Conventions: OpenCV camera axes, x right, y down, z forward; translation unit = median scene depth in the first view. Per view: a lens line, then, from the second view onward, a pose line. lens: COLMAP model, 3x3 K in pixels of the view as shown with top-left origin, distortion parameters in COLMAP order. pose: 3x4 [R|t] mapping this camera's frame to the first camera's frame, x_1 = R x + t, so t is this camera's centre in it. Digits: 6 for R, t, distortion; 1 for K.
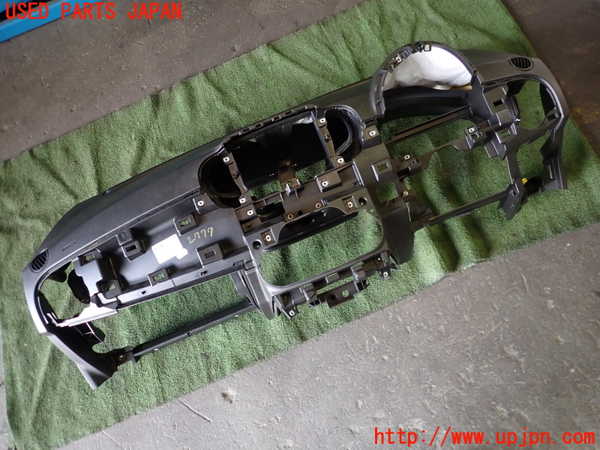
lens RADIAL K [[447.7, 0, 297.2], [0, 447.7, 229.6], [0, 0, 1]] dist [0.006100, -0.000924]
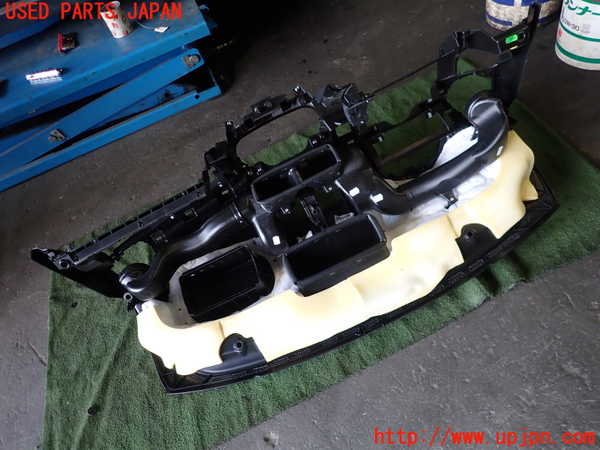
lens RADIAL K [[447.7, 0, 297.2], [0, 447.7, 229.6], [0, 0, 1]] dist [0.006100, -0.000924]
pose [[0.995231, -0.066808, -0.071084, -0.002553], [0.039174, 0.941055, -0.335977, 0.284830], [0.089340, 0.331590, 0.939184, -0.020317]]
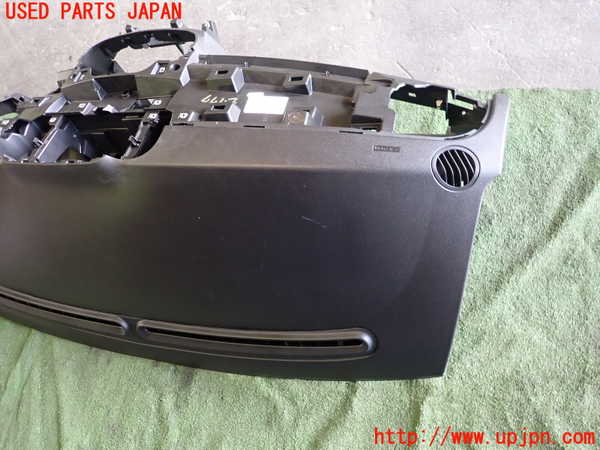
lens RADIAL K [[447.7, 0, 297.2], [0, 447.7, 229.6], [0, 0, 1]] dist [0.006100, -0.000924]
pose [[-0.755583, -0.358892, 0.547988, -0.677263], [0.616370, -0.672744, 0.409272, -0.302970], [0.221772, 0.647002, 0.729524, 0.527133]]
